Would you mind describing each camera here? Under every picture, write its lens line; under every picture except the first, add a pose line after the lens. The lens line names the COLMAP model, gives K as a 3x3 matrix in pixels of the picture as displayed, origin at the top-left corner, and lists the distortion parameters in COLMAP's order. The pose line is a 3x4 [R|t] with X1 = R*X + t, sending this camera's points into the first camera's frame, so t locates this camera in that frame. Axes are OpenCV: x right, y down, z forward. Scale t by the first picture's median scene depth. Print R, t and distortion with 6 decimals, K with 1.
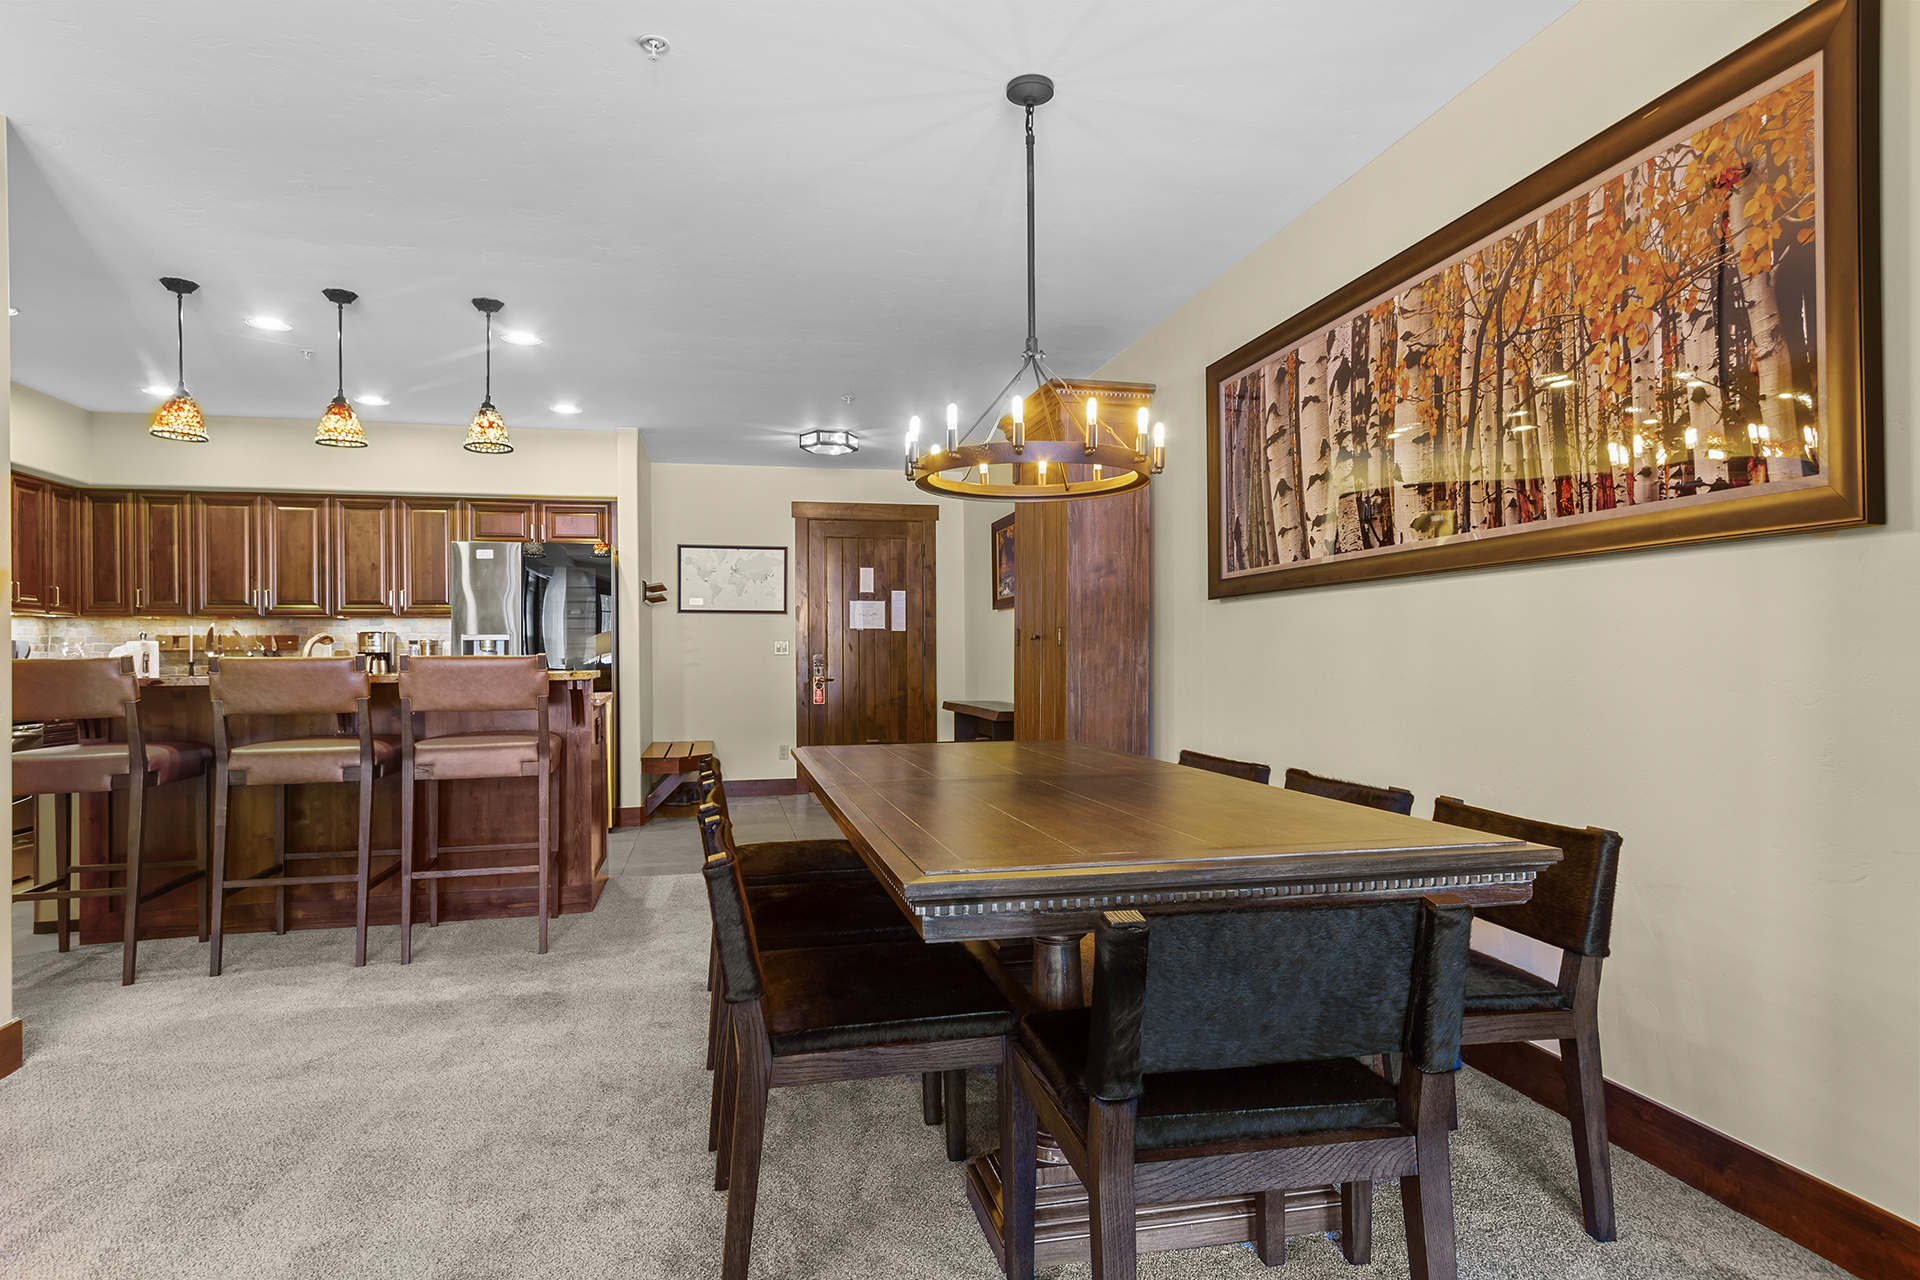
lens RADIAL K [[1030.1, 0, 949.7], [0, 1030.1, 642.7], [0, 0, 1]] dist [0.010075, -0.002308]
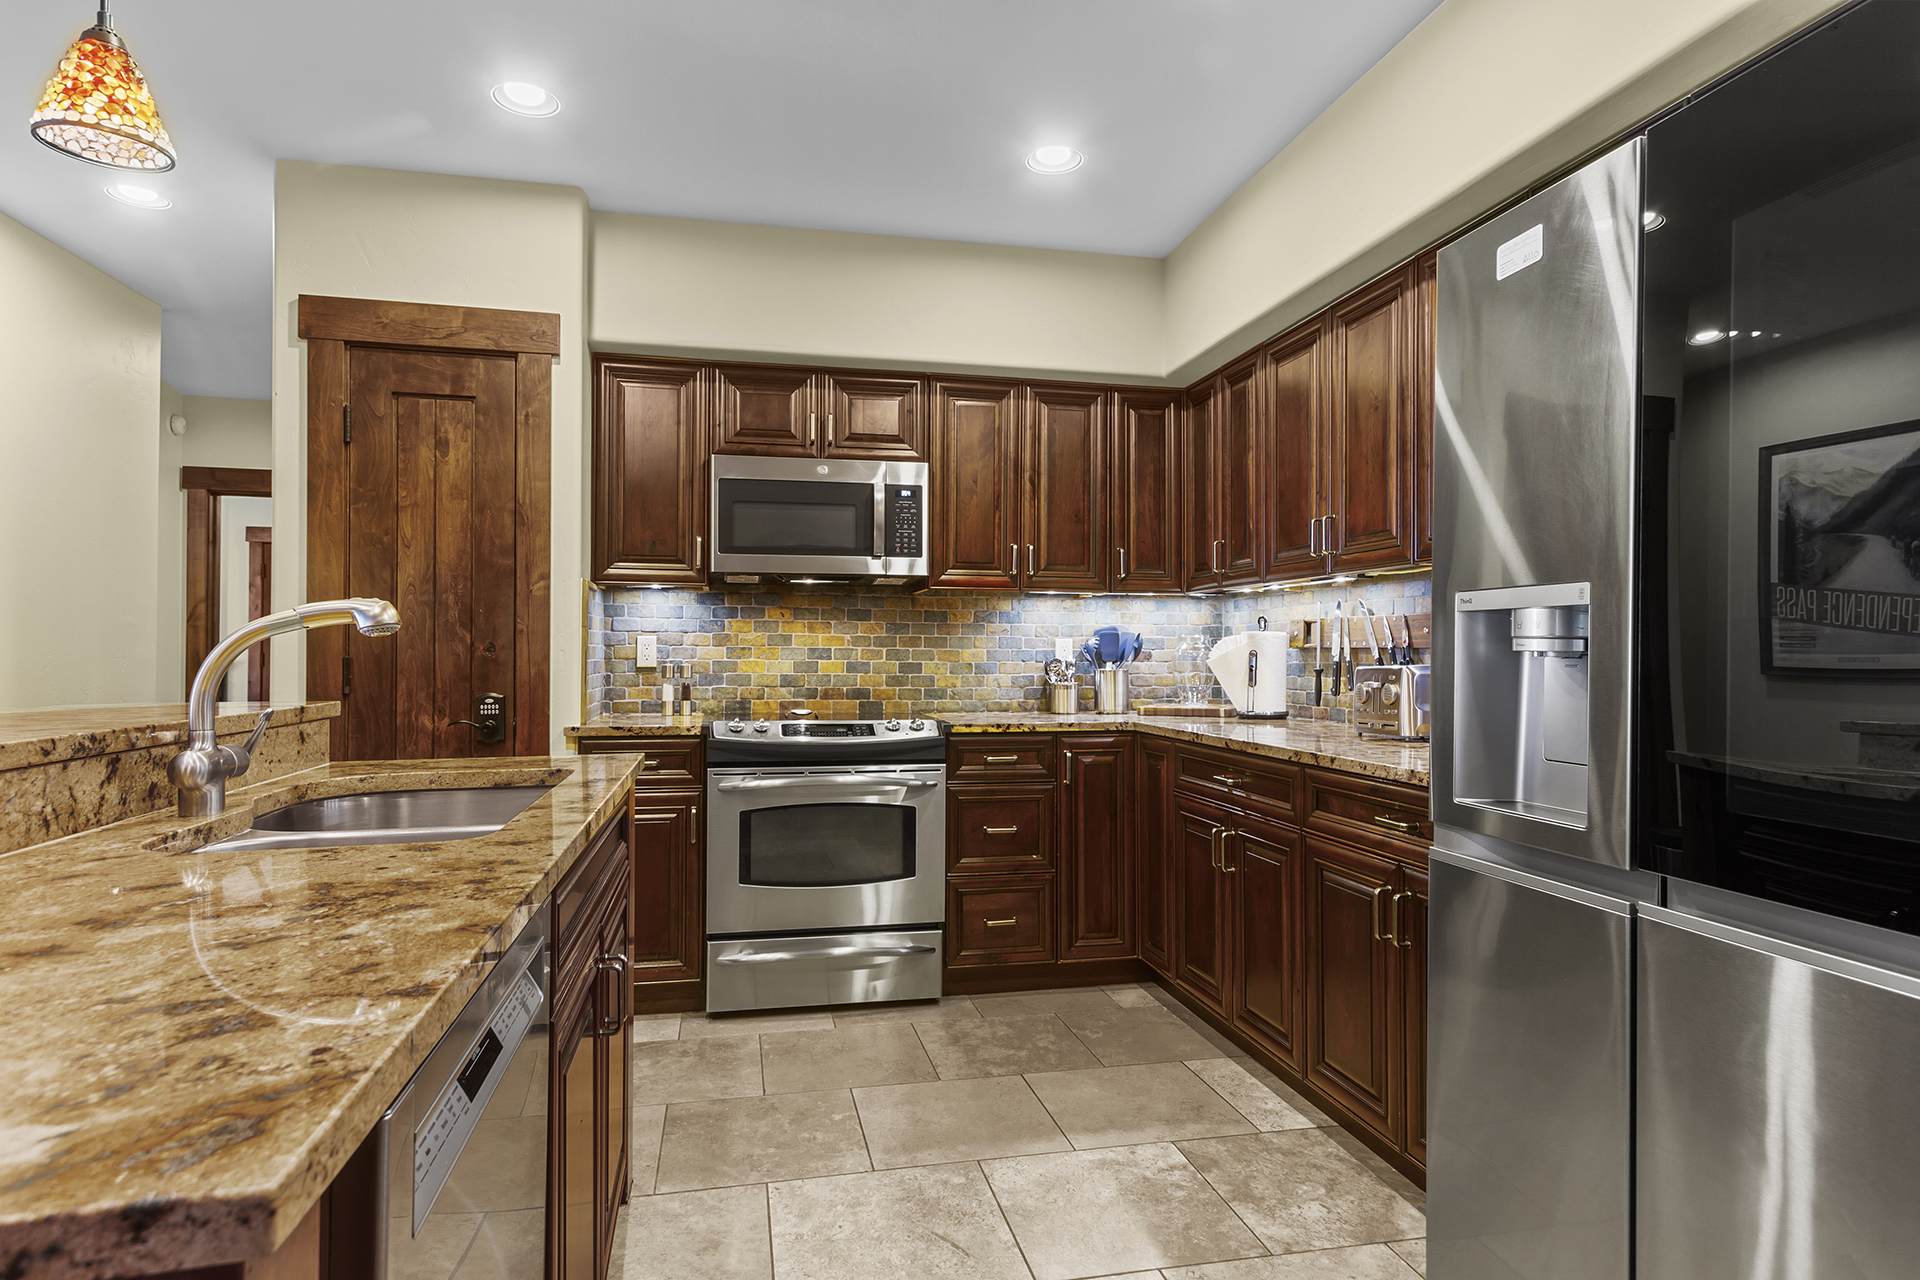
lens RADIAL K [[1030.1, 0, 955.4], [0, 1030.1, 644.0], [0, 0, 1]] dist [0.010075, -0.002308]
pose [[-0.022210, 0.000810, -0.999753, -0.199303], [0.004944, 0.999988, 0.000700, 0.004527], [0.999741, -0.004928, -0.022213, 0.834941]]
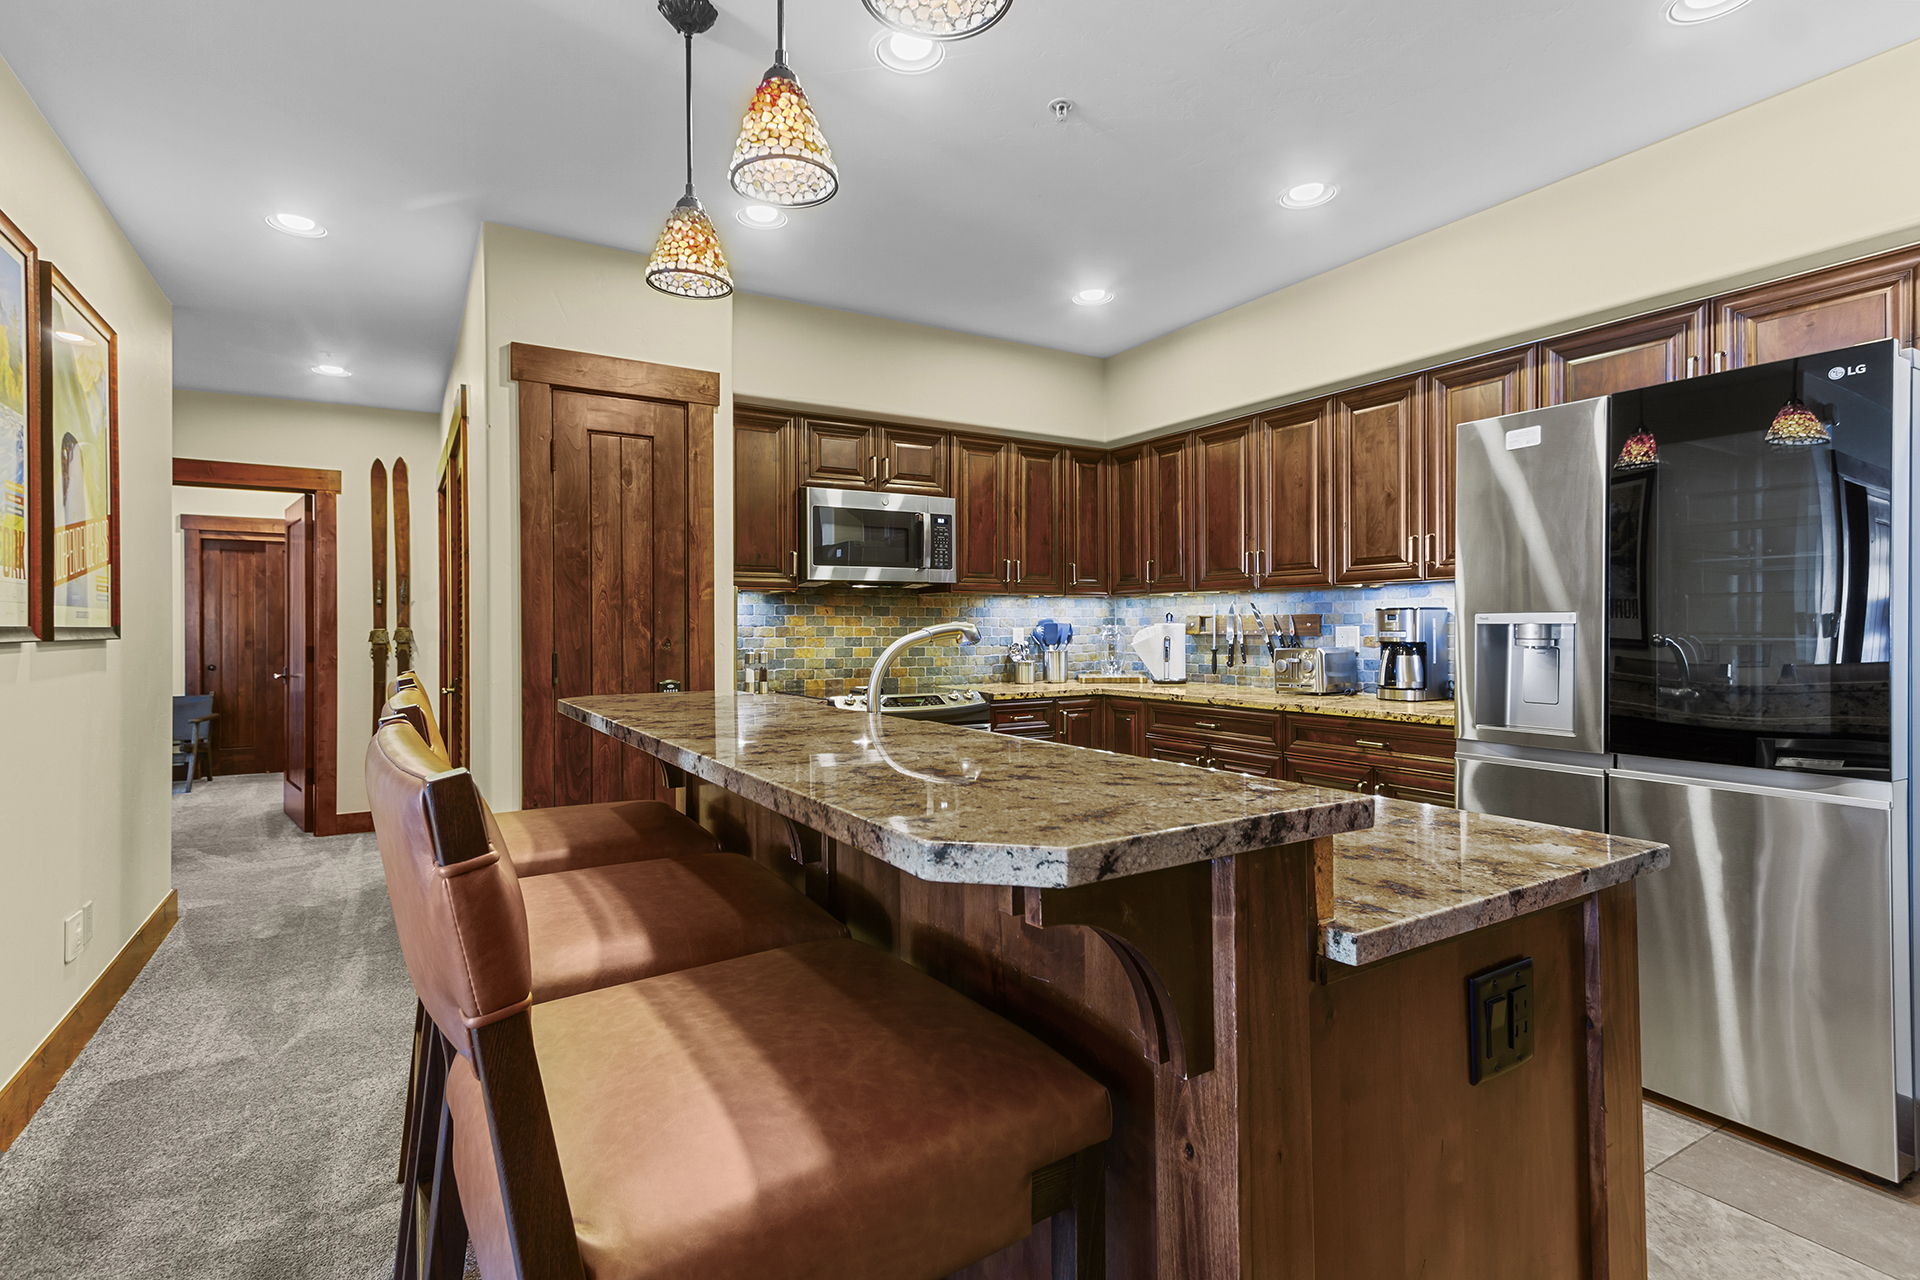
lens RADIAL K [[914.5, 0, 944.1], [0, 914.5, 628.1], [0, 0, 1]] dist [0.022054, -0.001282]
pose [[0.300731, 0.008581, -0.953670, -0.129685], [0.009030, 0.999889, 0.011844, -0.007621], [0.953666, -0.012174, 0.300620, 0.600859]]
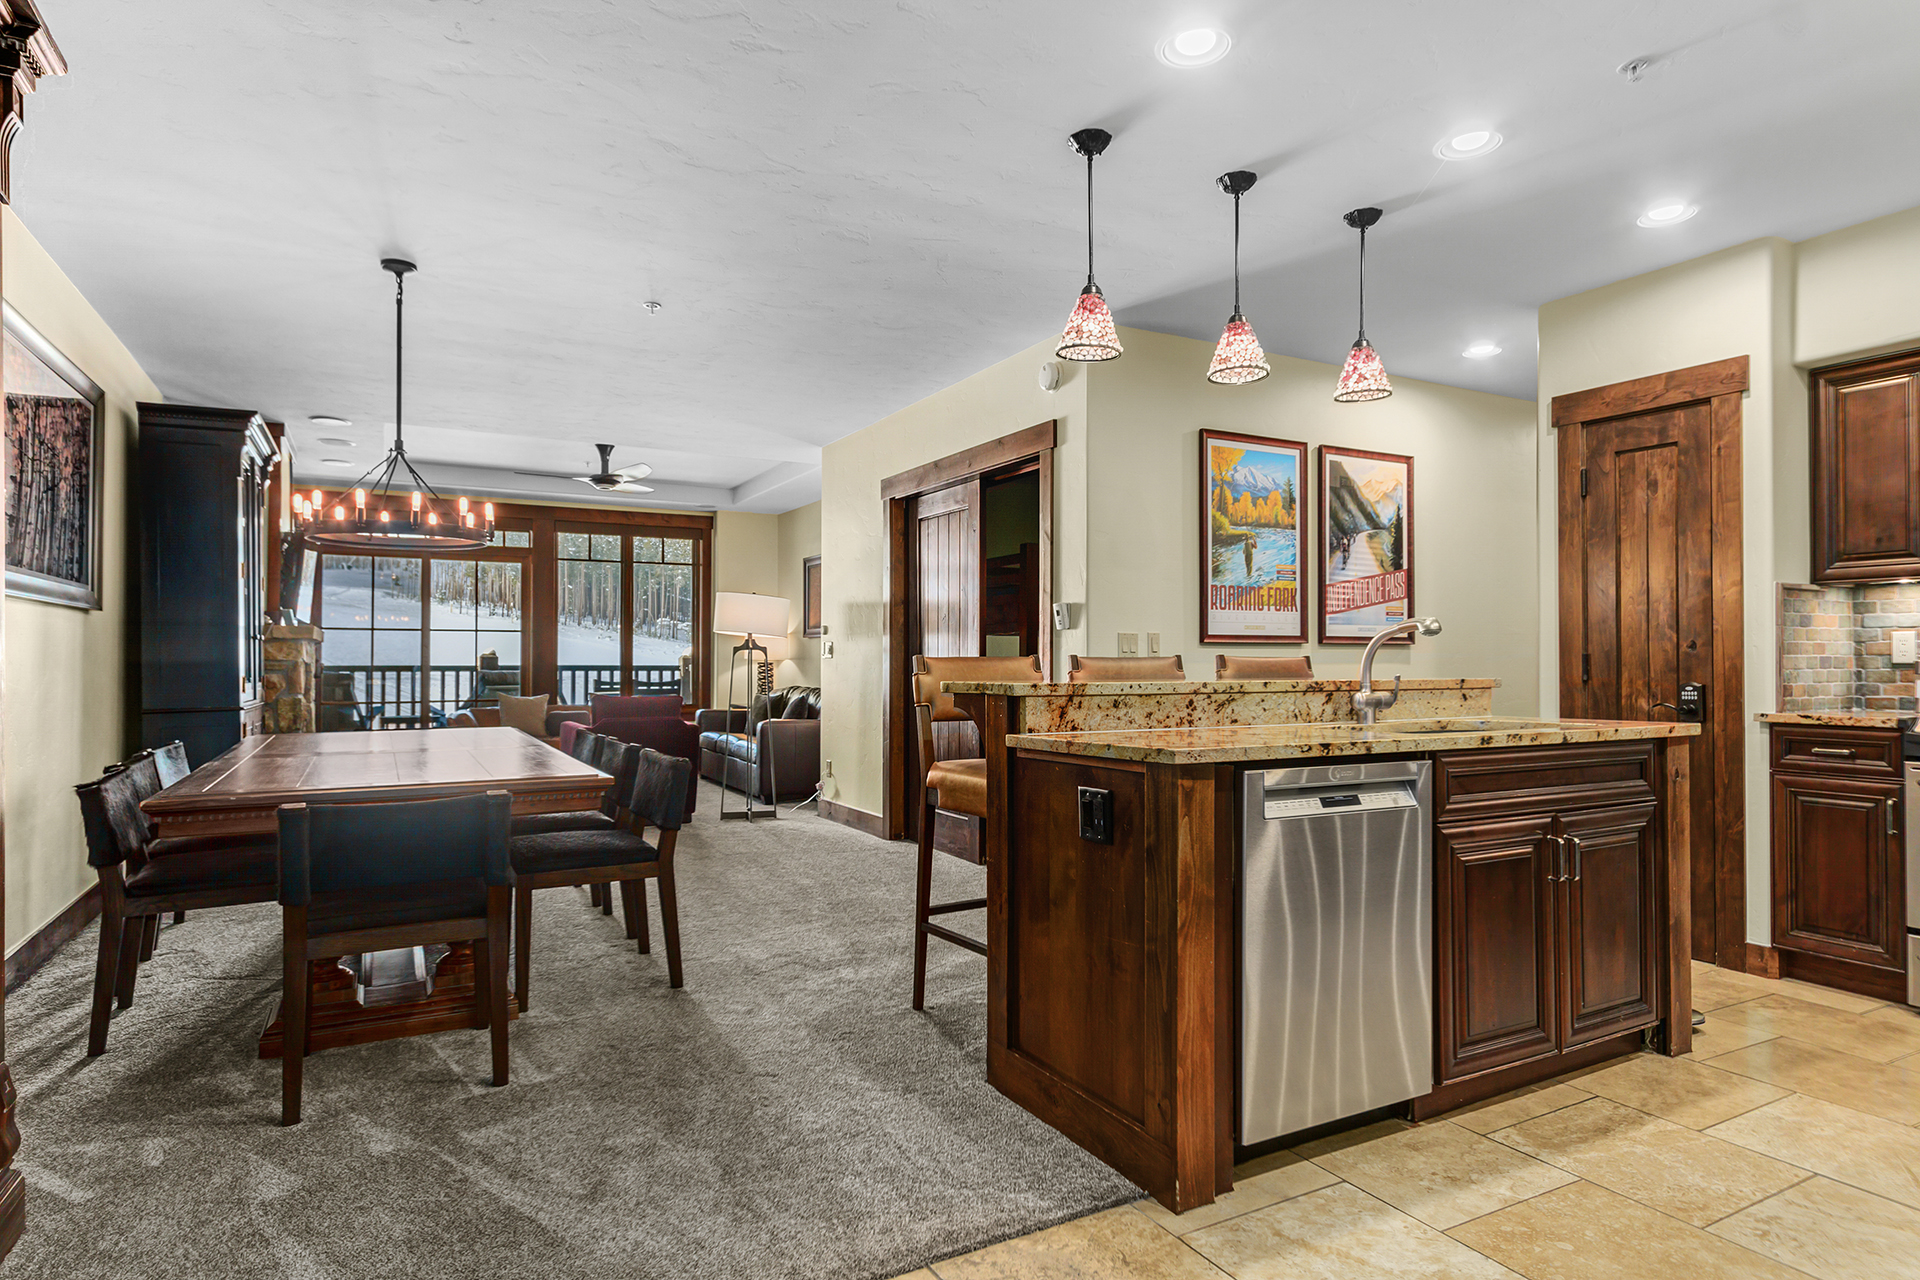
lens RADIAL K [[1030.1, 0, 962.5], [0, 1030.1, 643.9], [0, 0, 1]] dist [0.010075, -0.002308]
pose [[-0.965192, 0.006069, -0.261474, -0.122956], [0.011603, 0.999740, -0.019625, 0.011577], [0.261287, -0.021975, -0.965011, 1.065173]]
